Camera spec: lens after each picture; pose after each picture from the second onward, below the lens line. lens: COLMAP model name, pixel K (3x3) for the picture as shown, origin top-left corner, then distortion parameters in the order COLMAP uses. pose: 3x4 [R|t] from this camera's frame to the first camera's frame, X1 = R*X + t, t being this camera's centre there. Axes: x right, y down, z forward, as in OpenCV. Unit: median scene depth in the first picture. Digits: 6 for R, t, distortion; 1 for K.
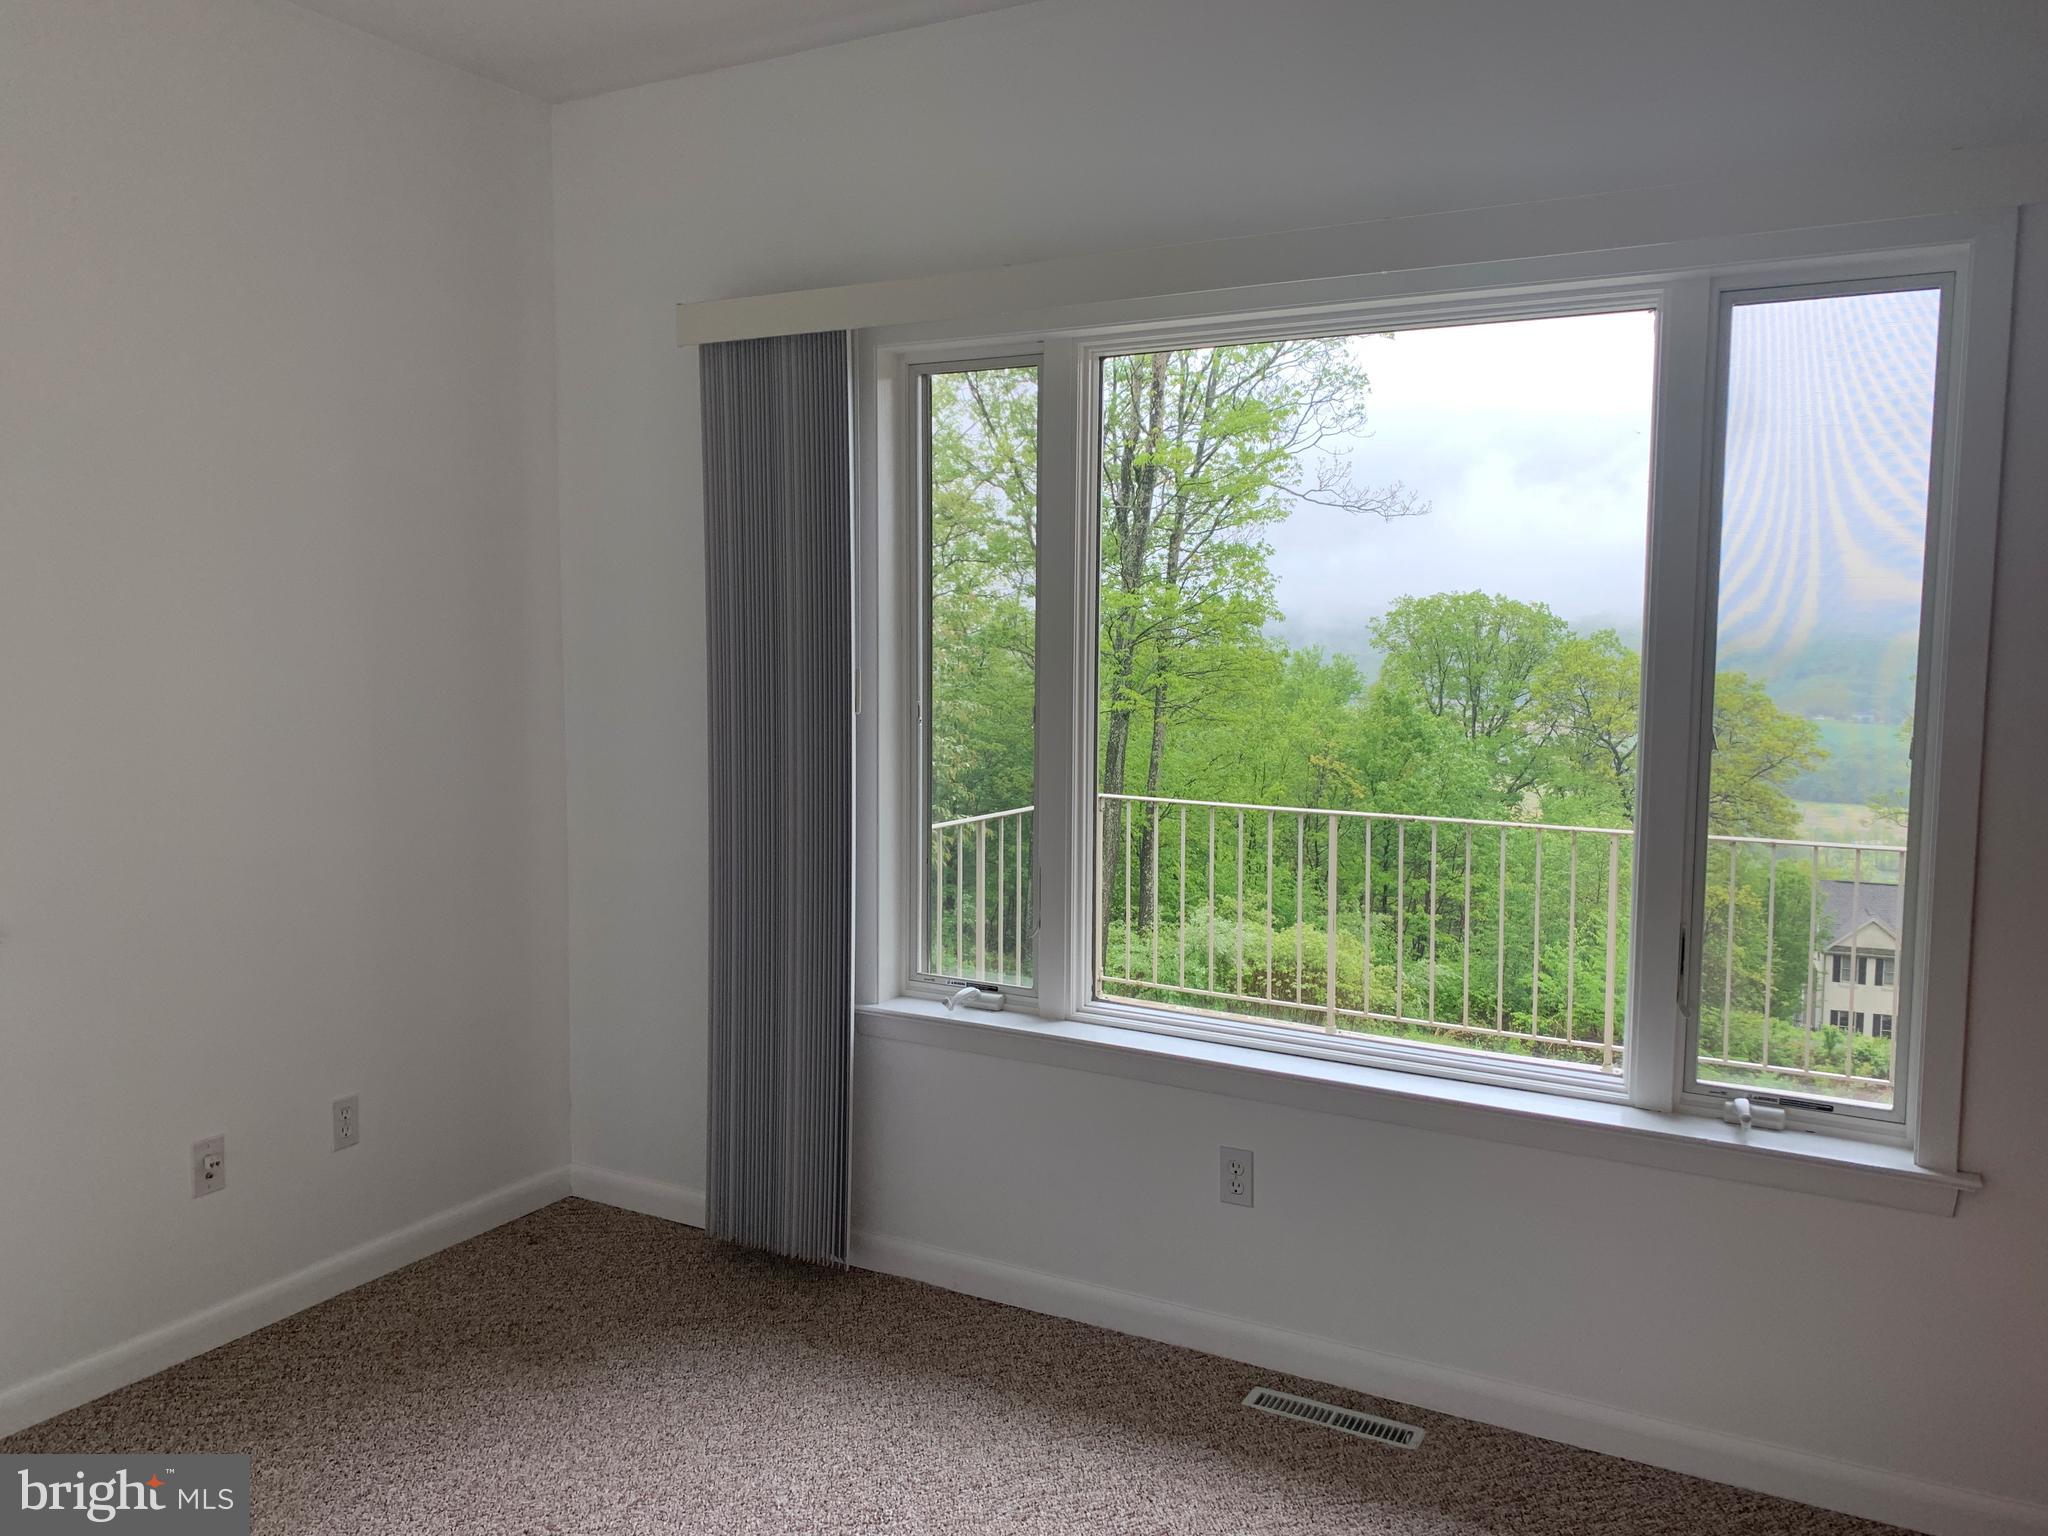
lens RADIAL K [[1539.5, 0, 1024.0], [0, 1539.5, 768.0], [0, 0, 1]] dist [0.078336, -0.172264]
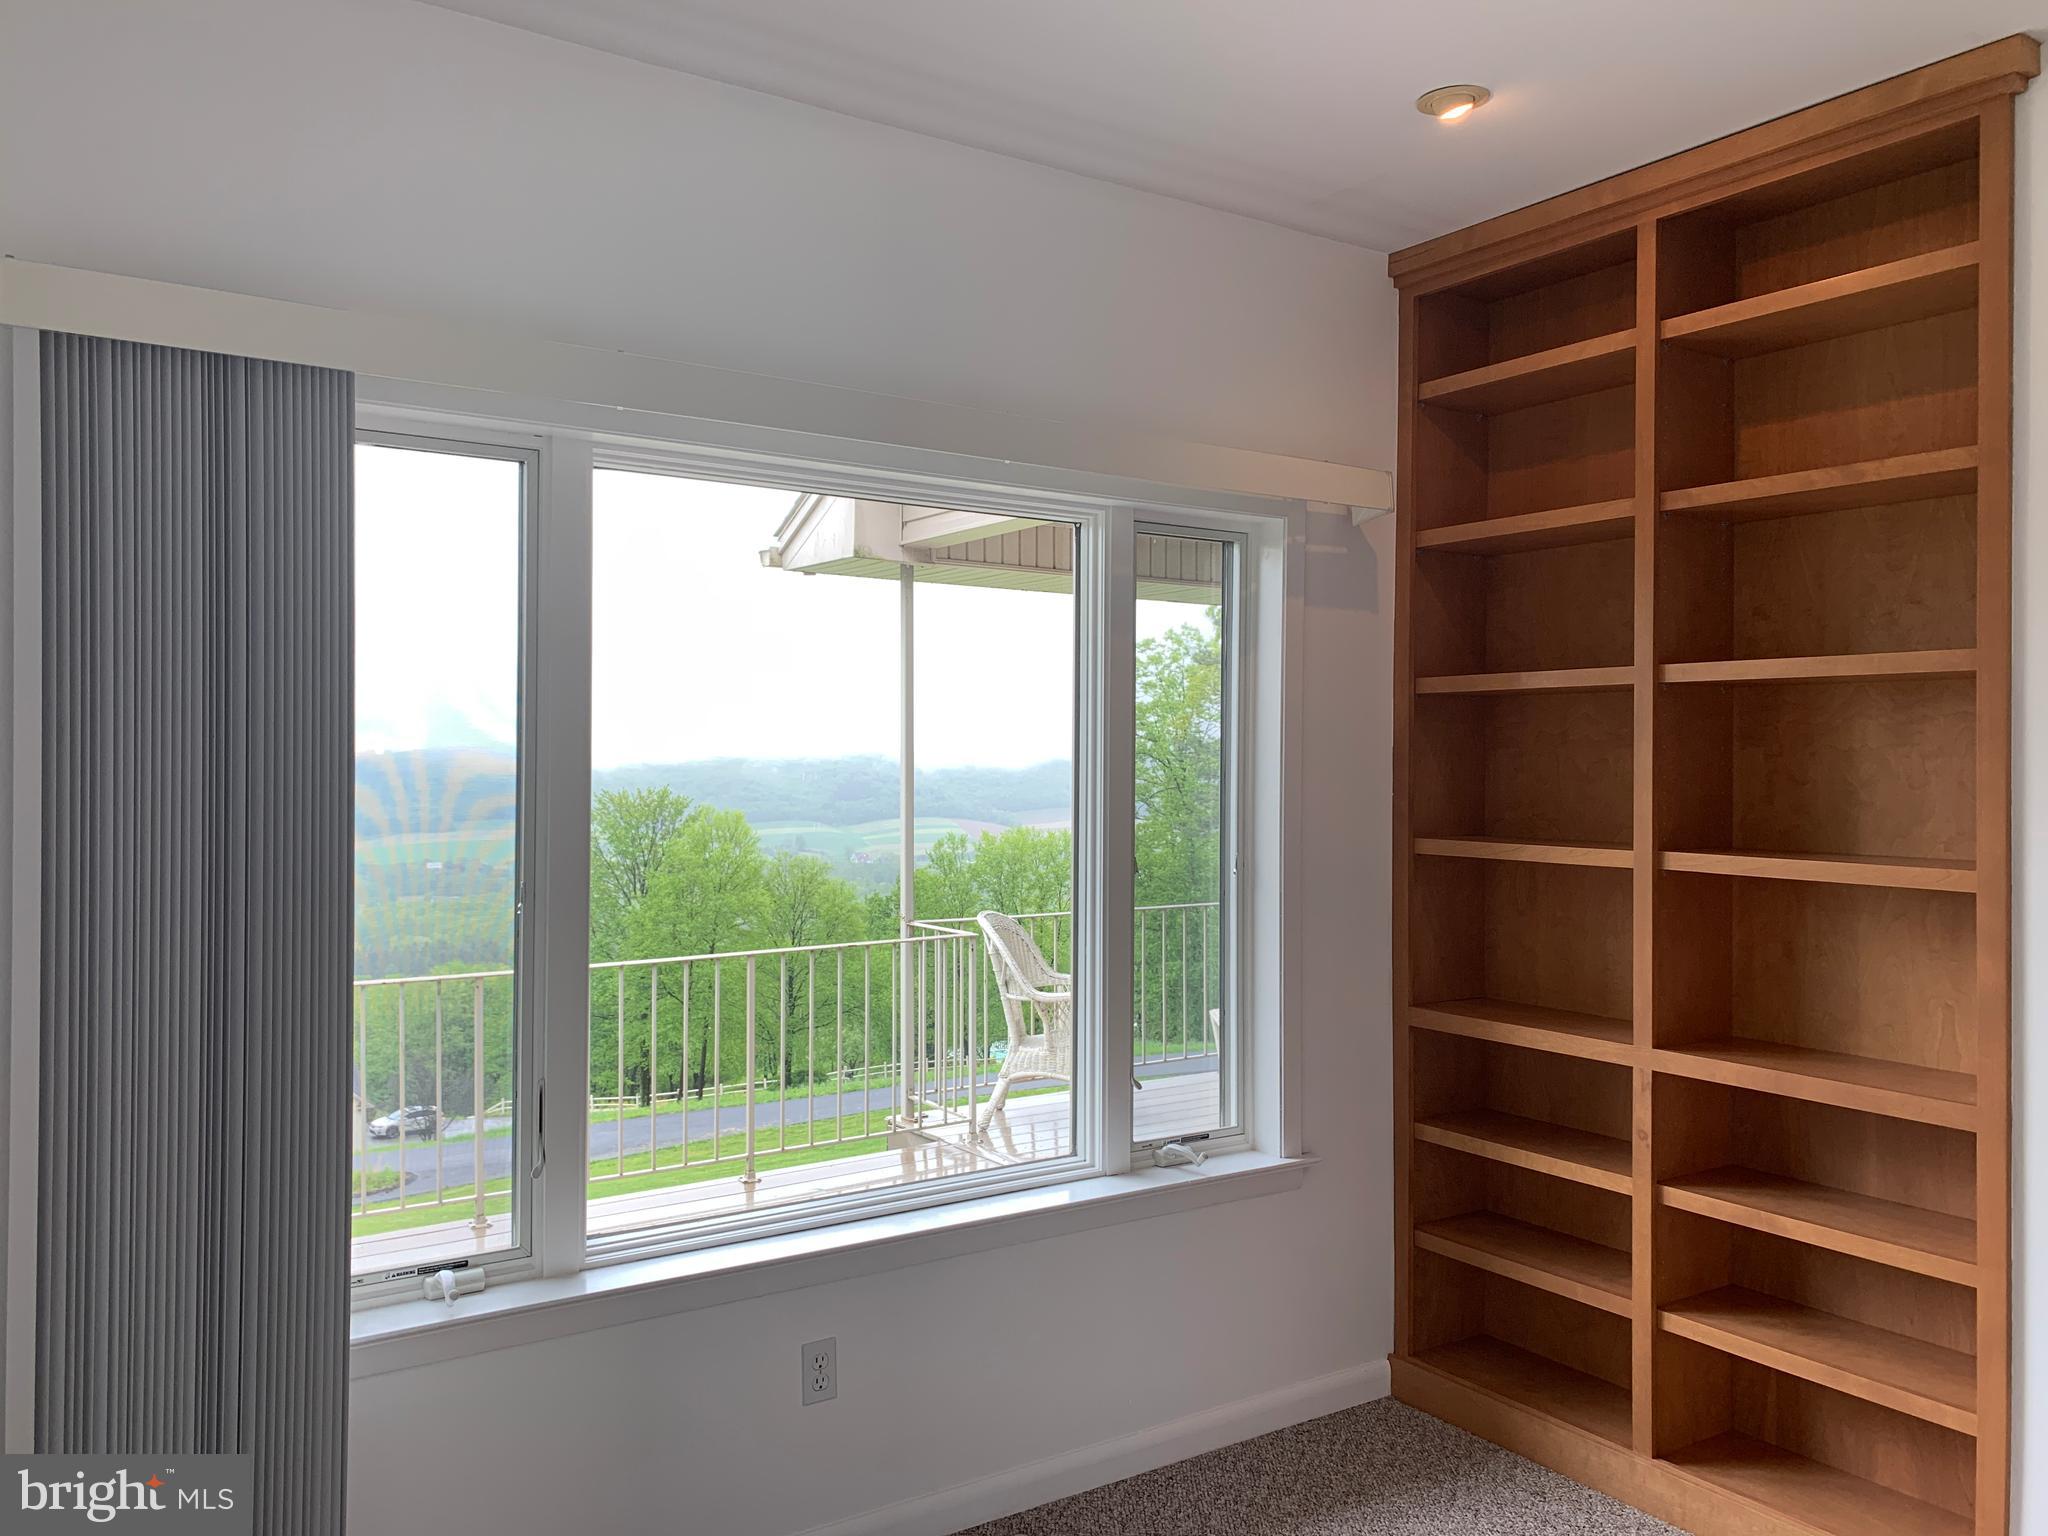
lens RADIAL K [[1539.5, 0, 1024.0], [0, 1539.5, 768.0], [0, 0, 1]] dist [0.078336, -0.172264]
pose [[0.453429, -0.009676, 0.891240, -0.612893], [0.079280, 0.996415, -0.029517, -0.058090], [-0.887759, 0.084041, 0.452571, 0.425148]]
